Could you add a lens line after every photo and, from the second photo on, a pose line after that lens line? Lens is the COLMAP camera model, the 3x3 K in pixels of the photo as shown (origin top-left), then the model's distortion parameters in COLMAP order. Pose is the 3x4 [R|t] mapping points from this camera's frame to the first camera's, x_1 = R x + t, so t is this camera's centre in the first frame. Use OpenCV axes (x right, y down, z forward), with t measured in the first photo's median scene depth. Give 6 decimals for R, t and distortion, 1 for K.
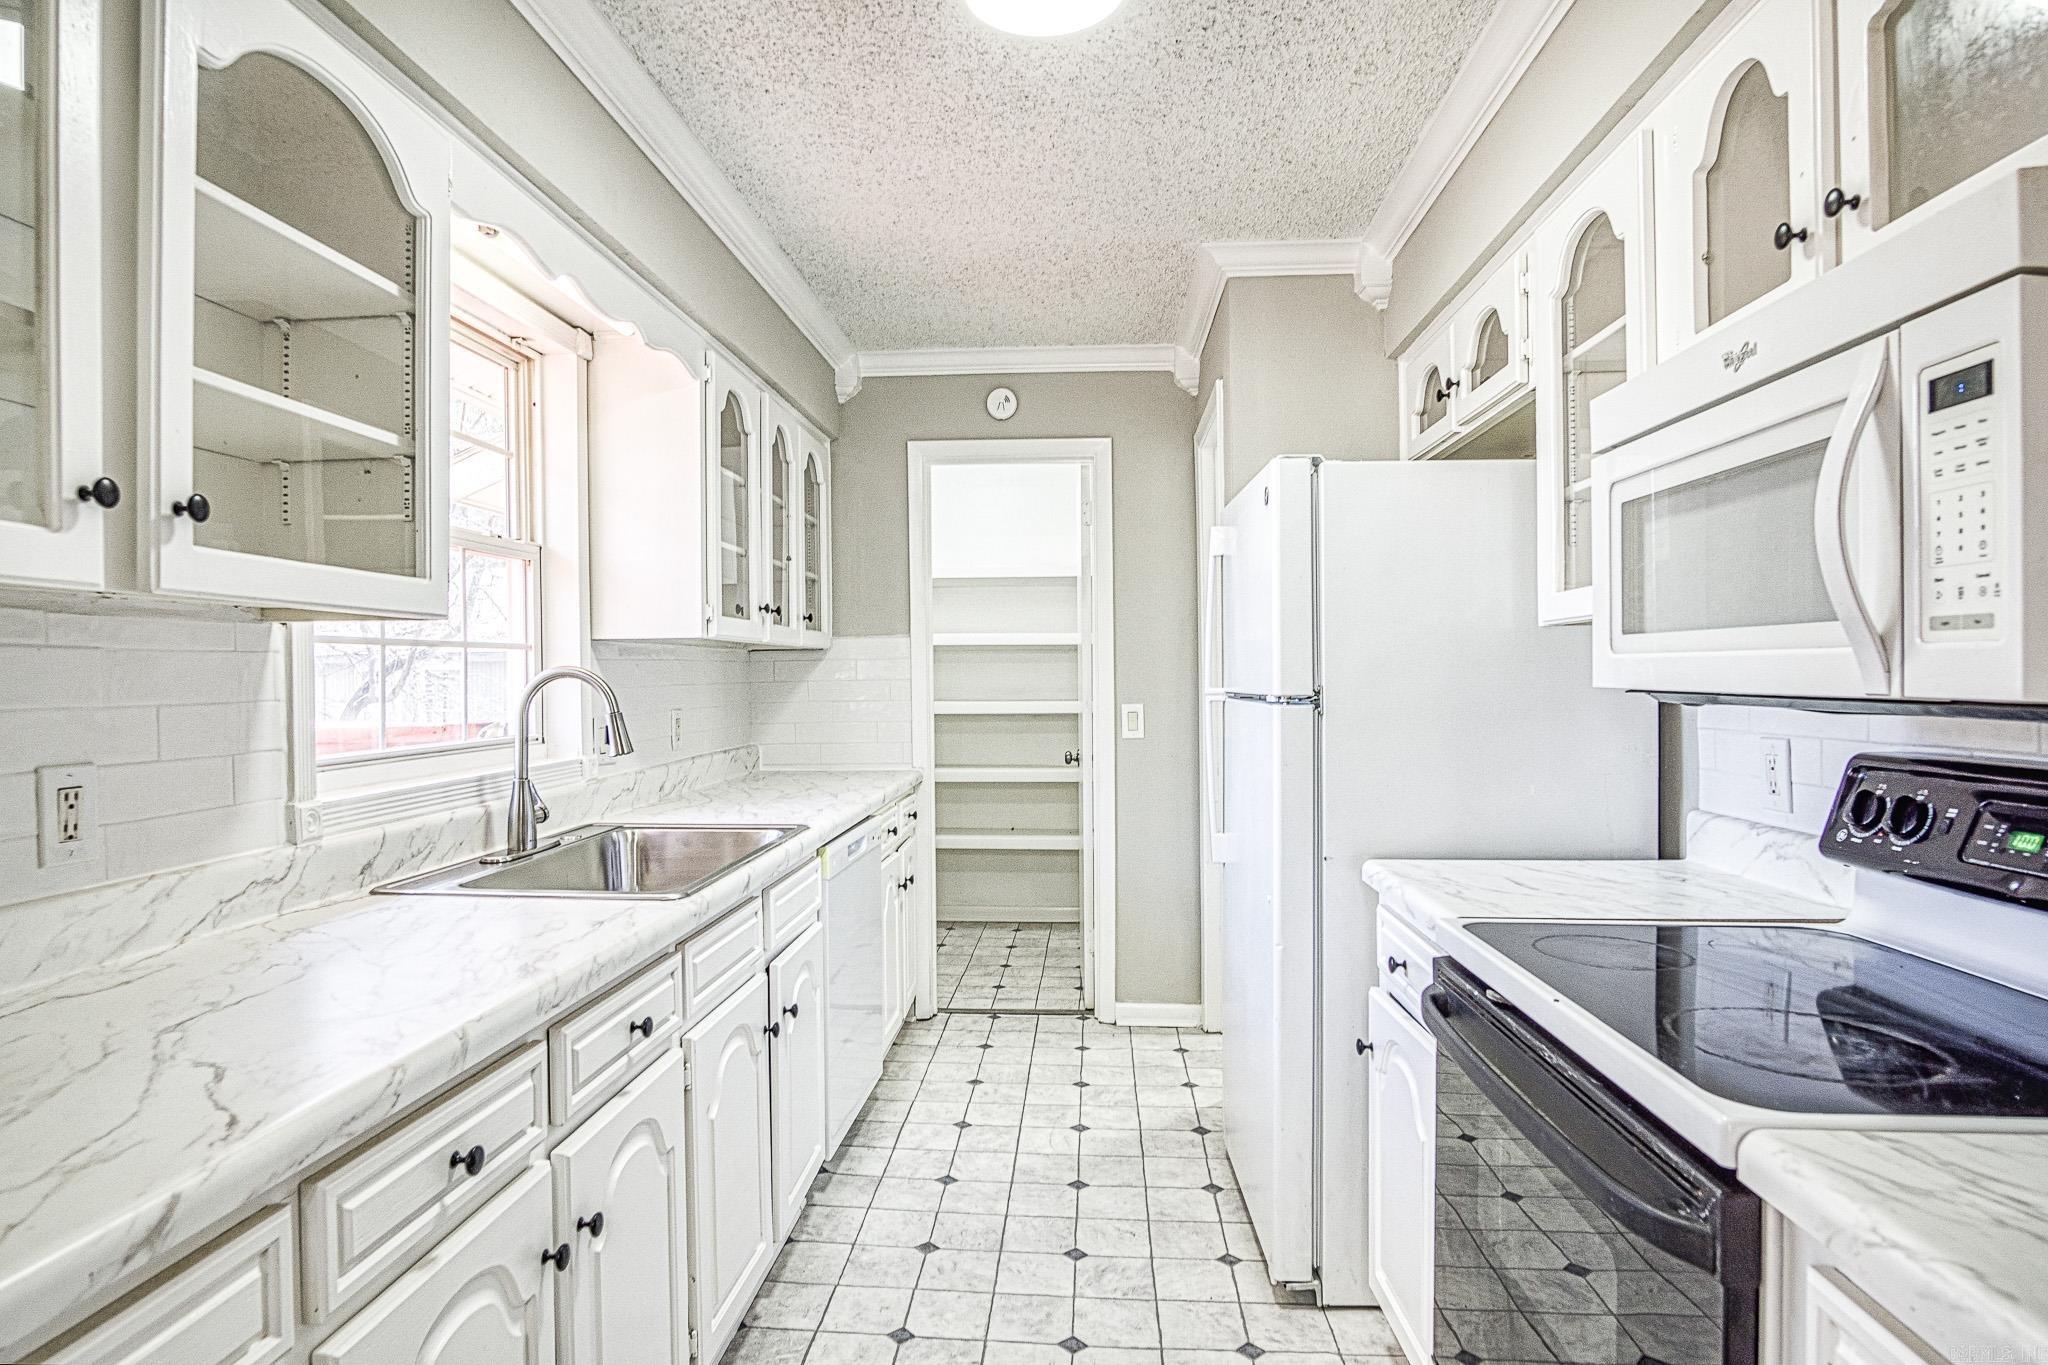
lens RADIAL K [[1099.8, 0, 1000.6], [0, 1099.8, 678.0], [0, 0, 1]] dist [-0.034793, 0.008119]
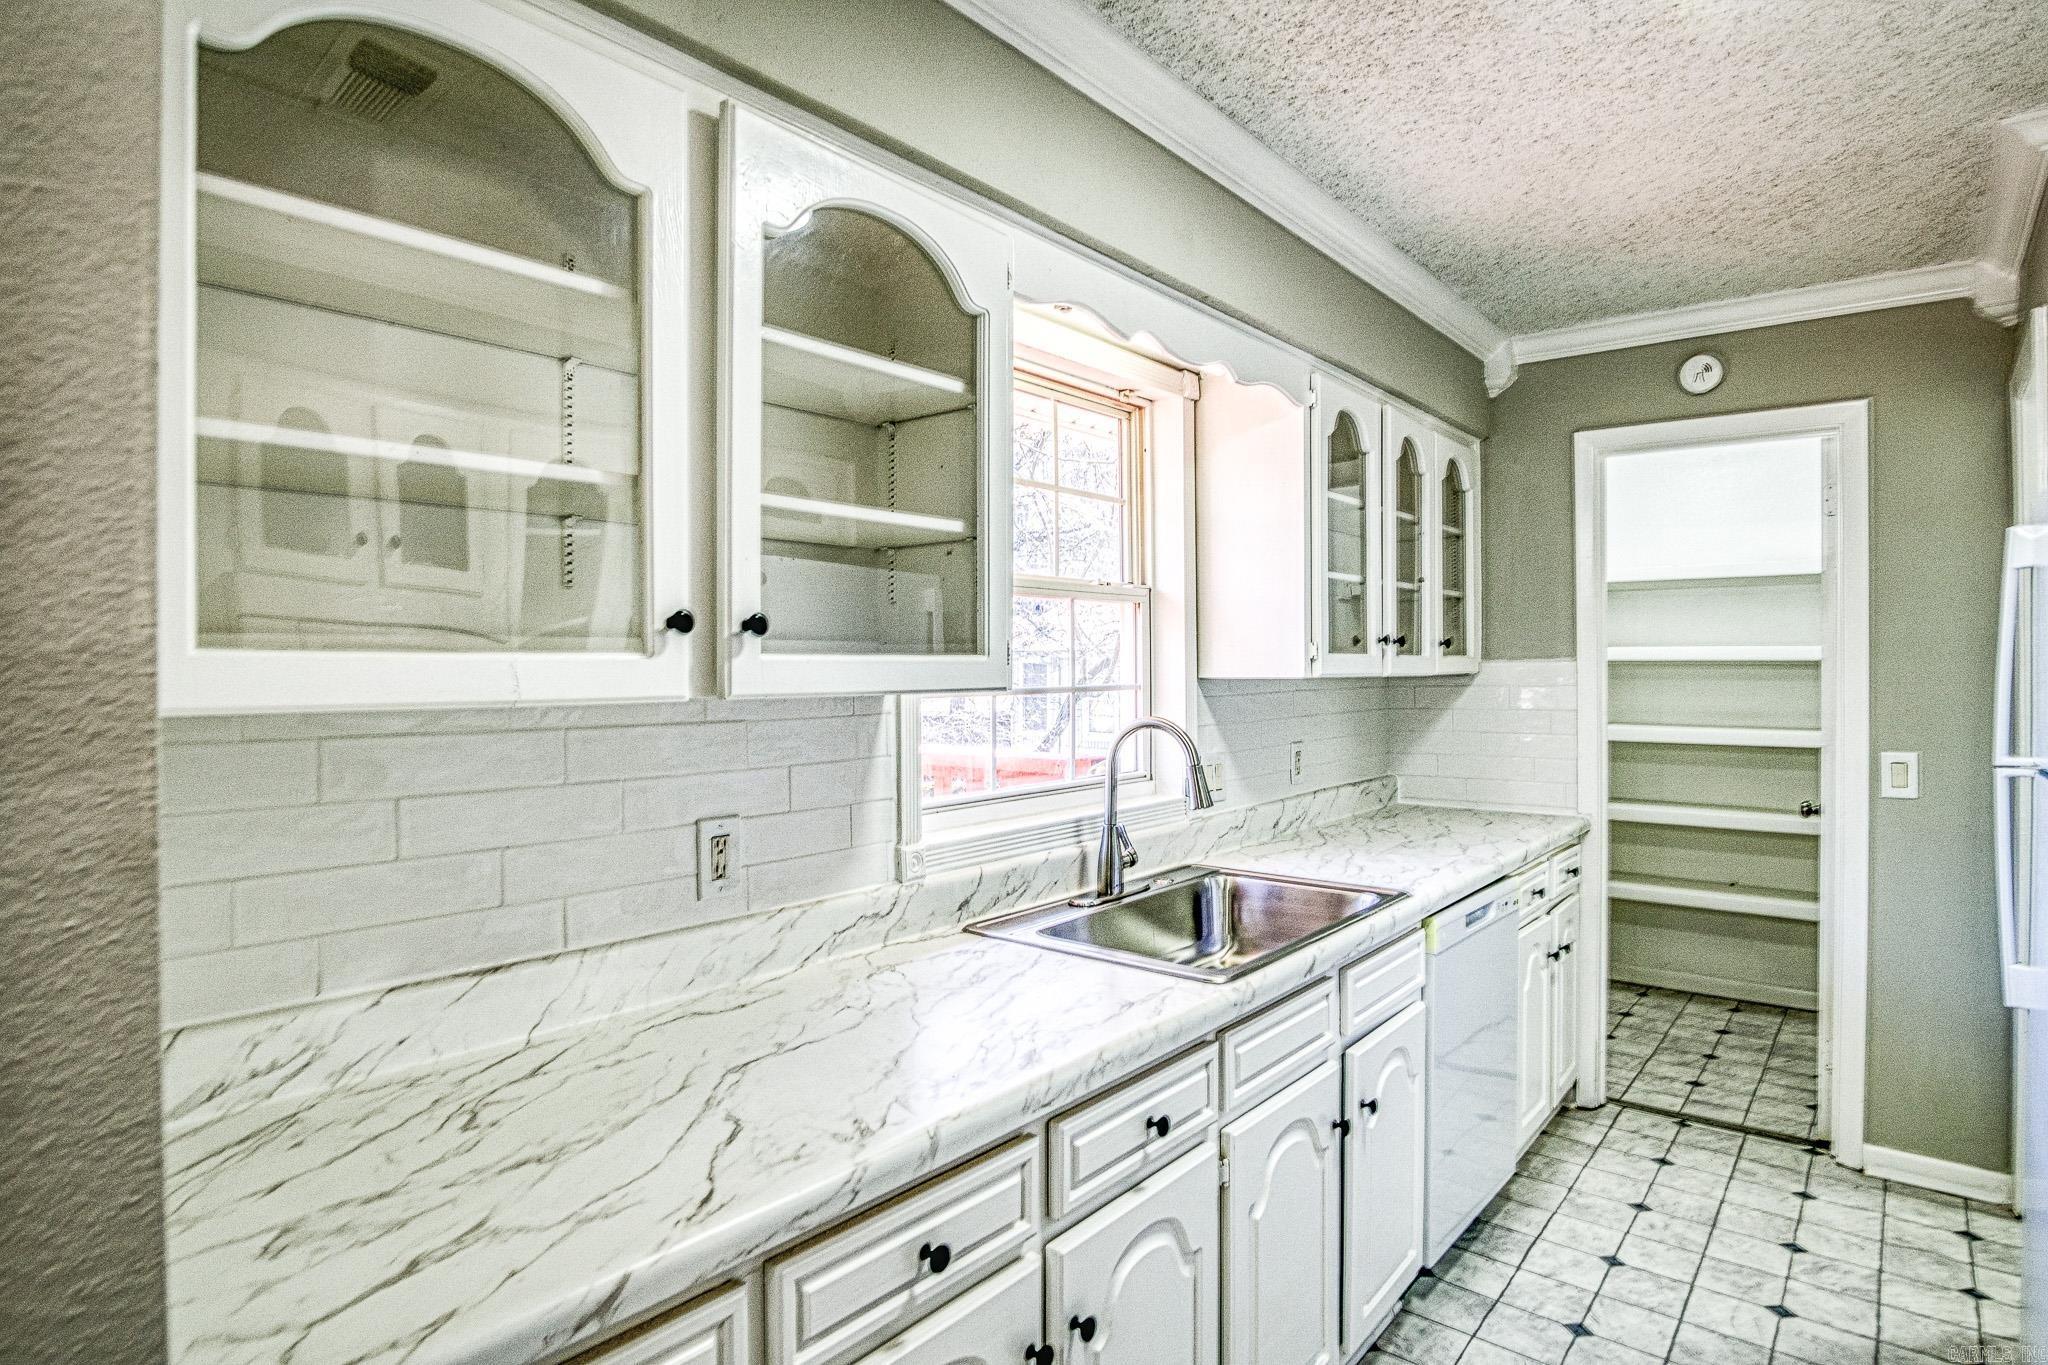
lens RADIAL K [[1099.8, 0, 1000.6], [0, 1099.8, 678.0], [0, 0, 1]] dist [-0.034793, 0.008119]
pose [[0.820041, 0.008789, -0.572238, 0.061021], [-0.005698, 0.999958, 0.007193, -0.046544], [0.572277, -0.002638, 0.820056, 0.077383]]
